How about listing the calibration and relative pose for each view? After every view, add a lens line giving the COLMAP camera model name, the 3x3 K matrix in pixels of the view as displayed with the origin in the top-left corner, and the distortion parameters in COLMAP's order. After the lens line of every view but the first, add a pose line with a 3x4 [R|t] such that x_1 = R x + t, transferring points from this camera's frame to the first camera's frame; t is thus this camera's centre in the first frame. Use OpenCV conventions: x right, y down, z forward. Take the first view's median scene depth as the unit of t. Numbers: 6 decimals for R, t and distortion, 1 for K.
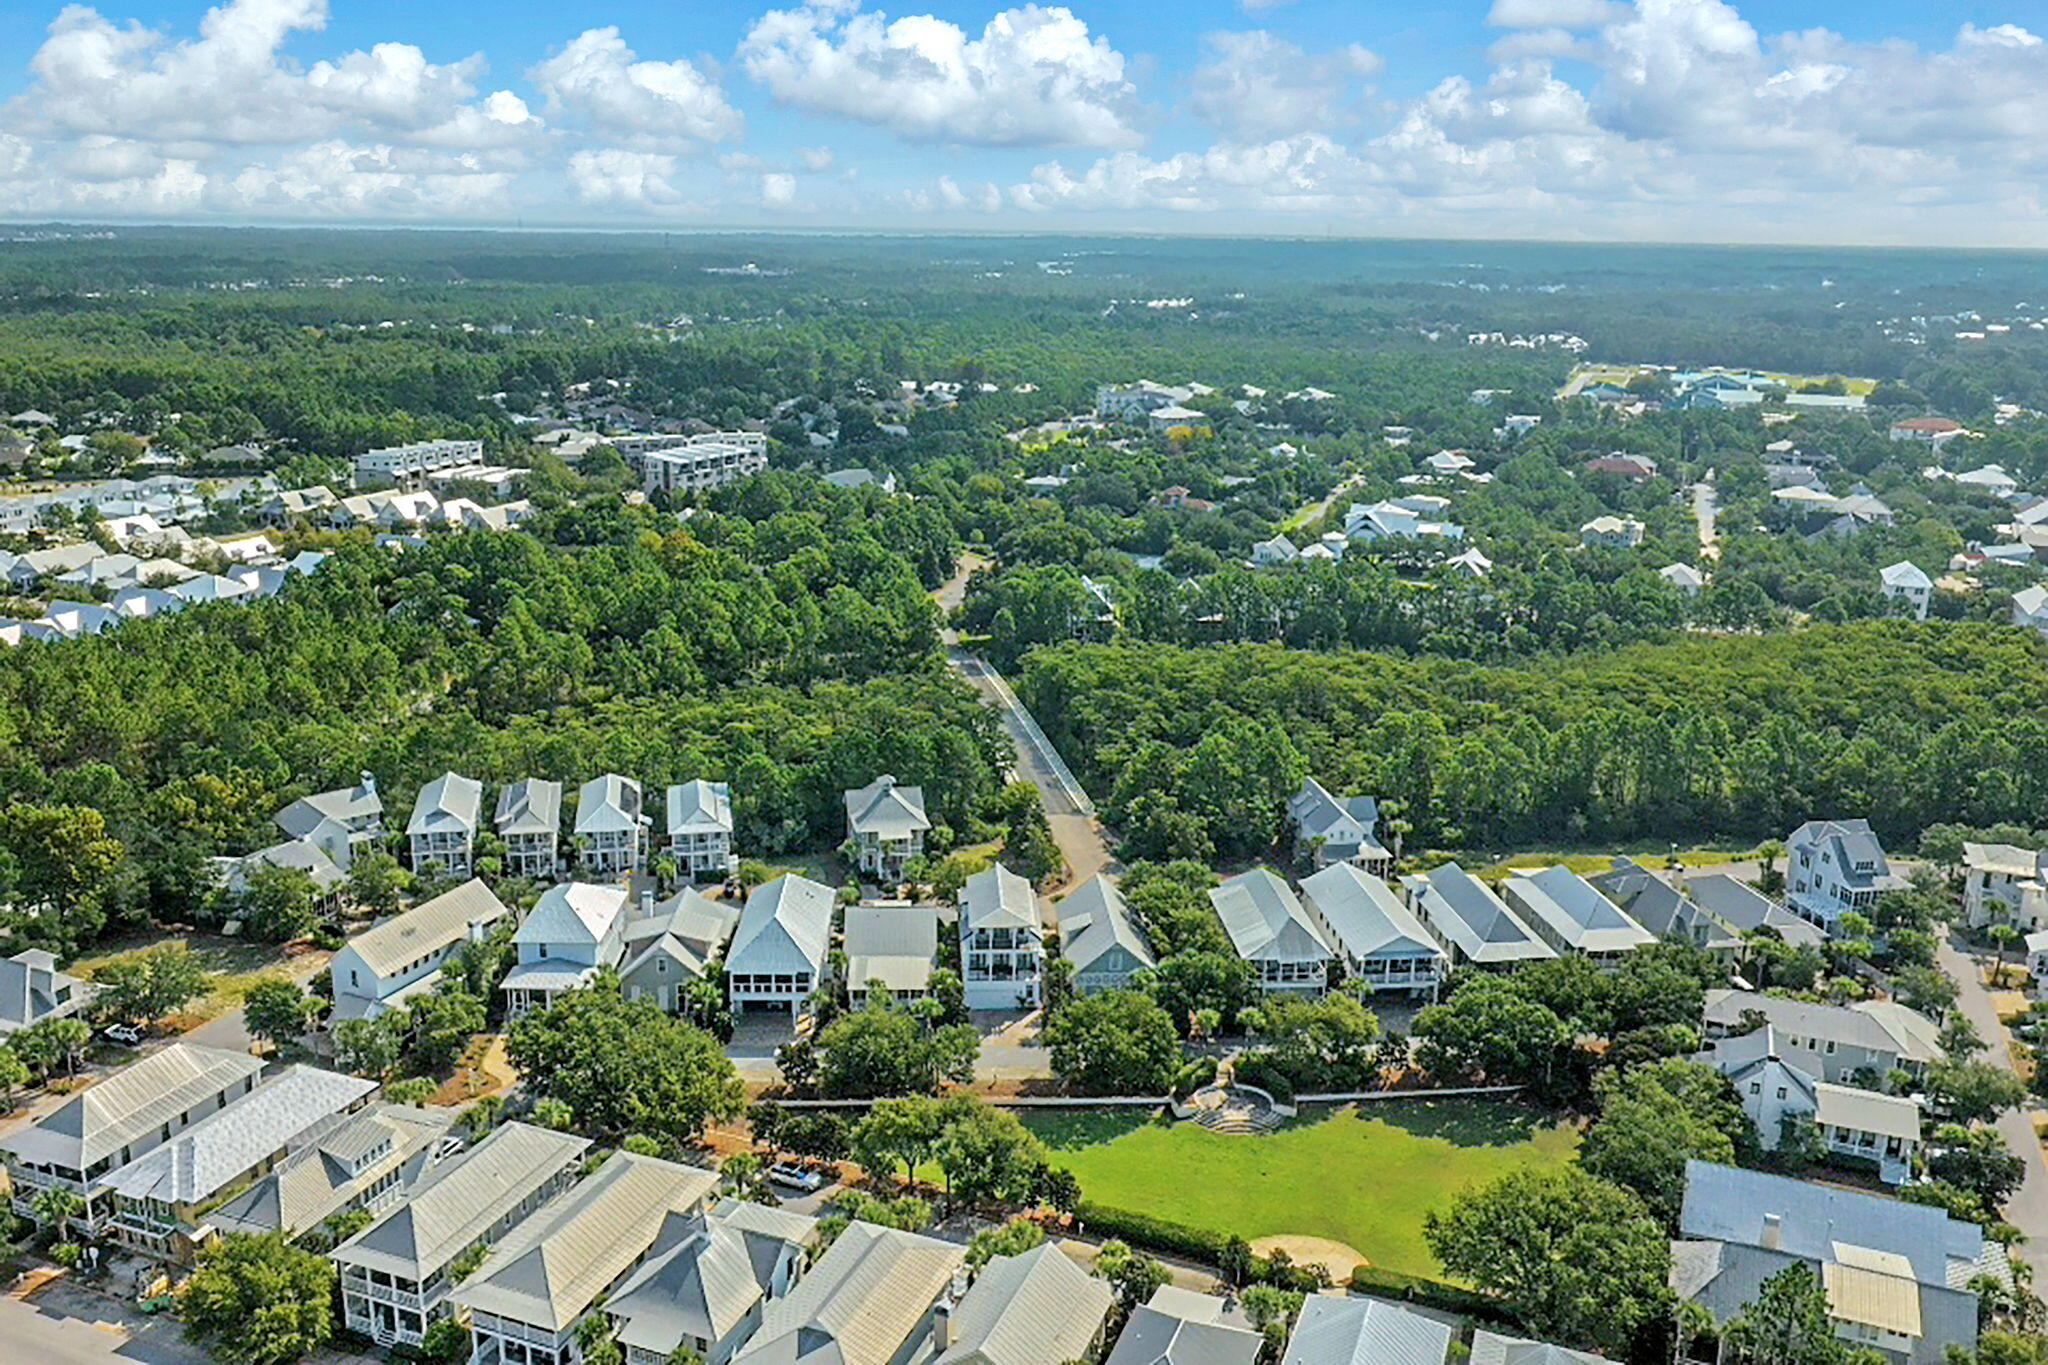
lens RADIAL K [[1701.6, 0, 1024.0], [0, 1701.6, 682.5], [0, 0, 1]] dist [0.005582, 0.005857]
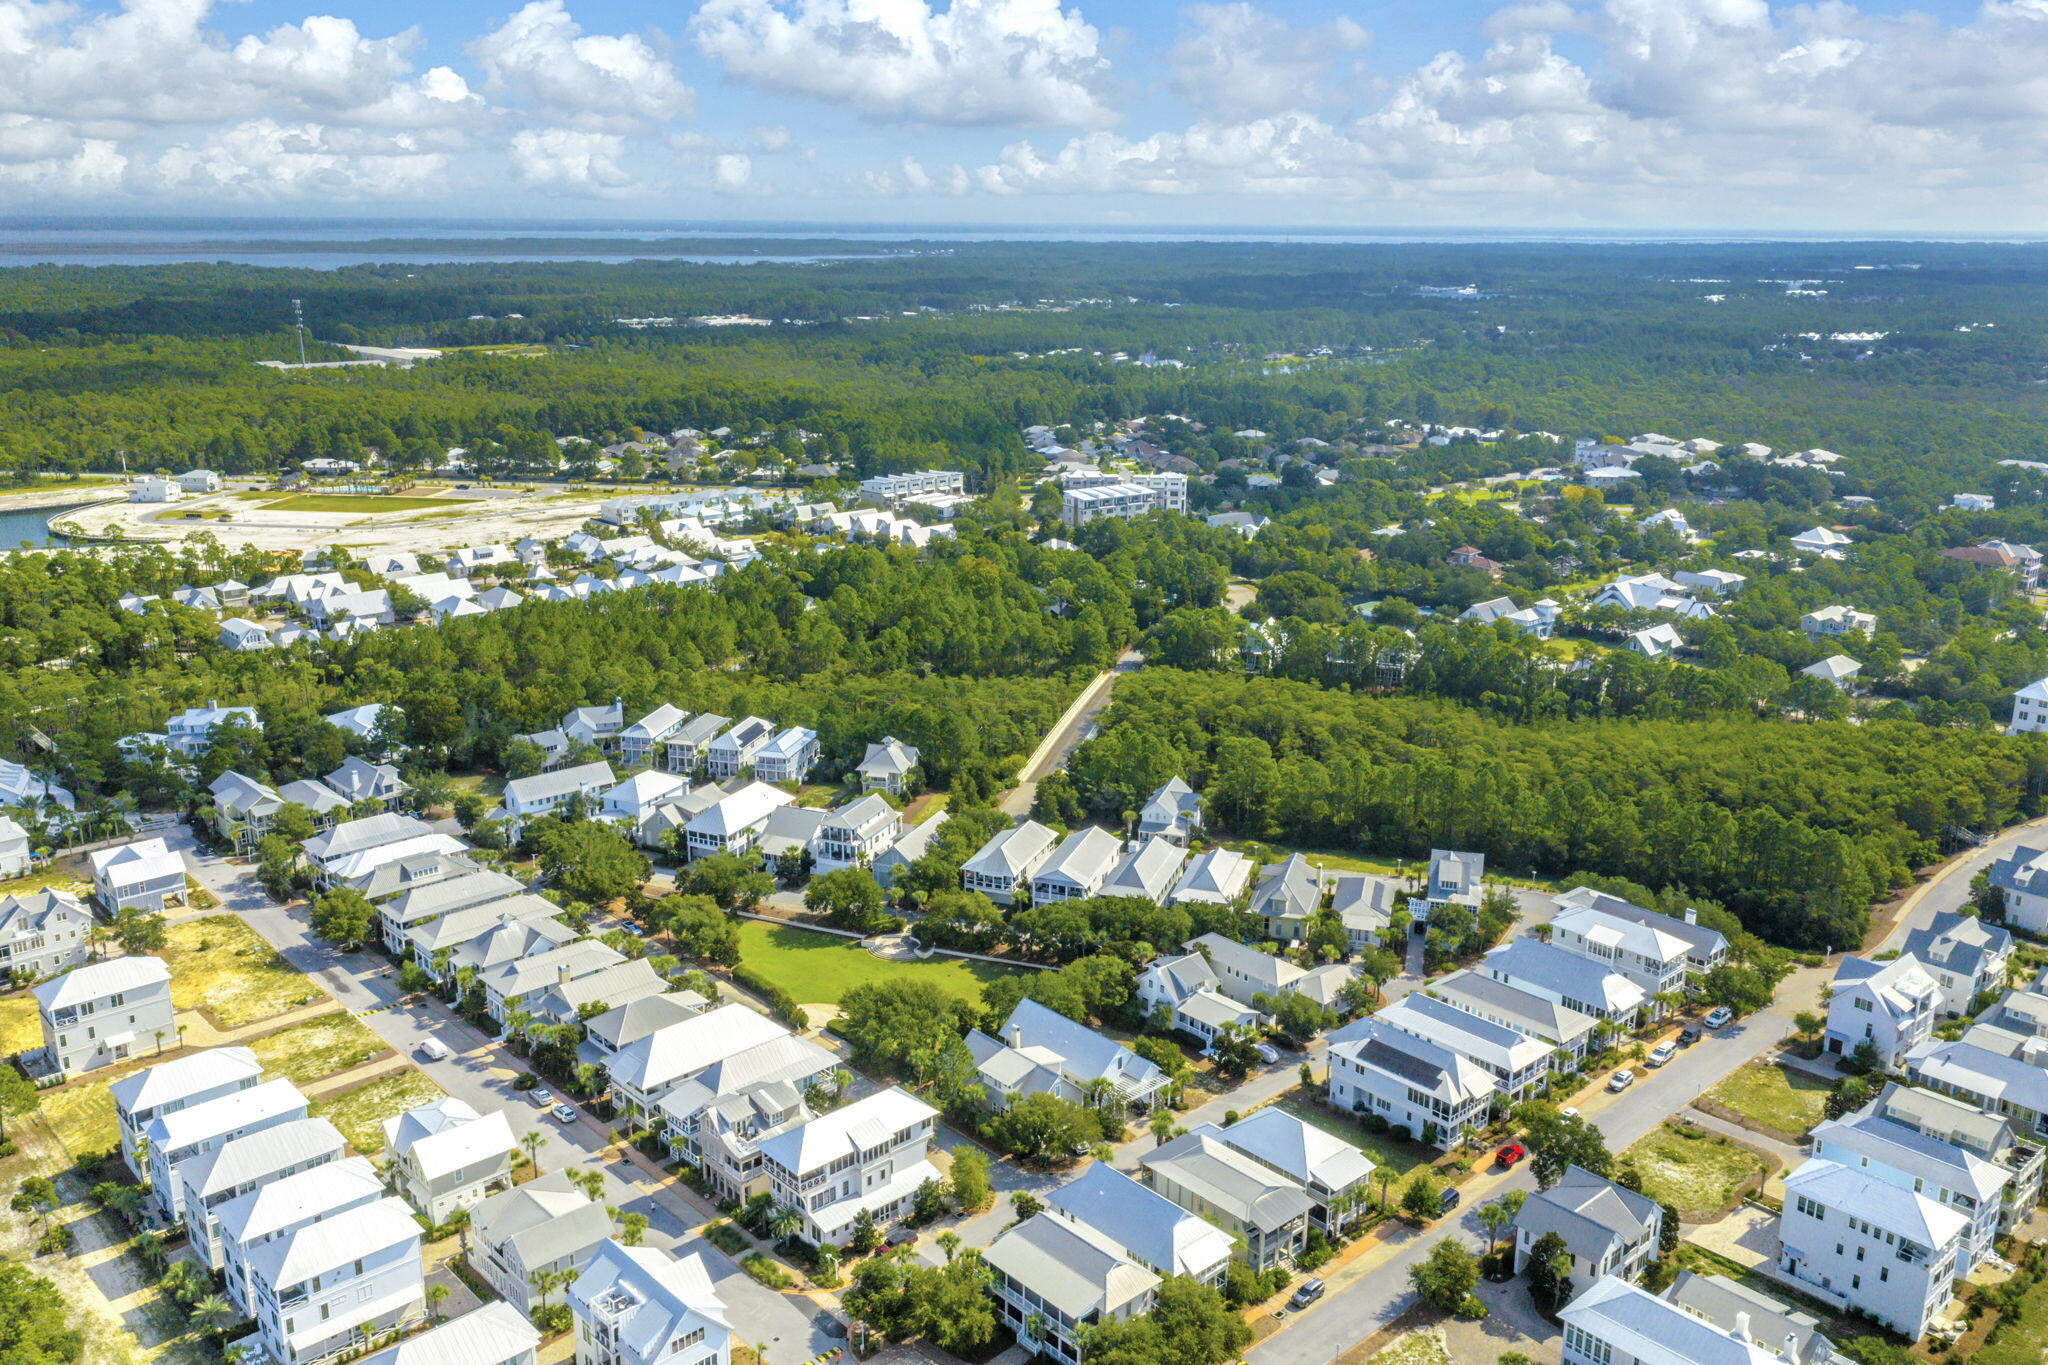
lens RADIAL K [[1701.6, 0, 1024.0], [0, 1701.6, 682.5], [0, 0, 1]] dist [0.005582, 0.005857]
pose [[0.899276, 0.104705, -0.424665, 0.364846], [-0.106234, 0.994137, 0.020153, -0.019880], [0.424285, 0.026991, 0.905126, -0.174909]]
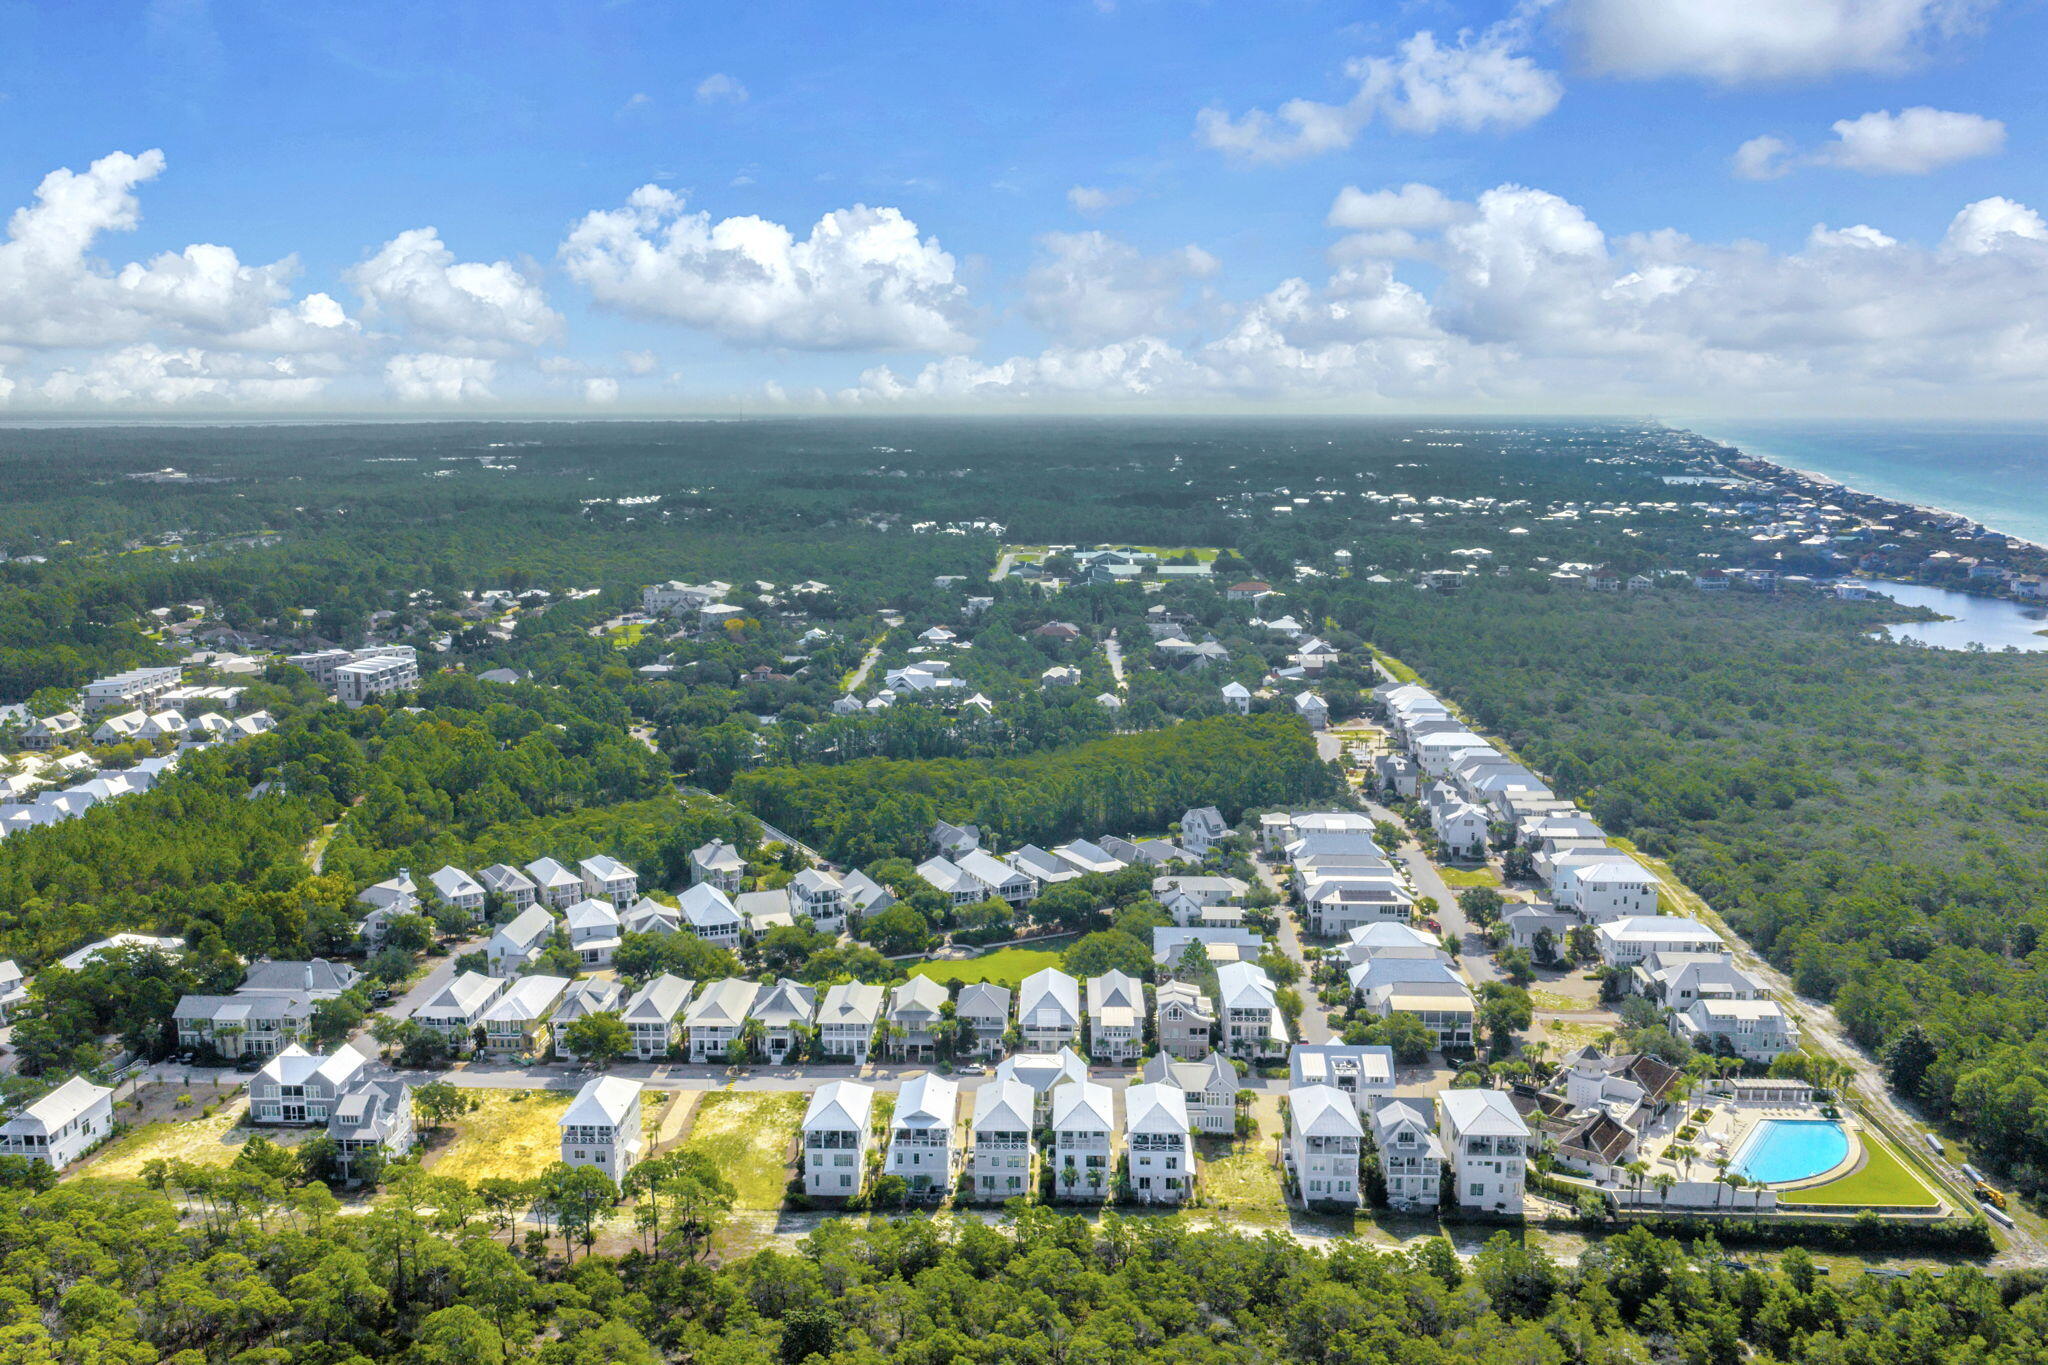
lens RADIAL K [[1701.6, 0, 1024.0], [0, 1701.6, 682.5], [0, 0, 1]] dist [0.005582, 0.005857]
pose [[0.942570, -0.069797, 0.326635, -0.190810], [0.101693, 0.991464, -0.081593, 0.038903], [-0.318152, 0.110124, 0.941622, -0.436225]]
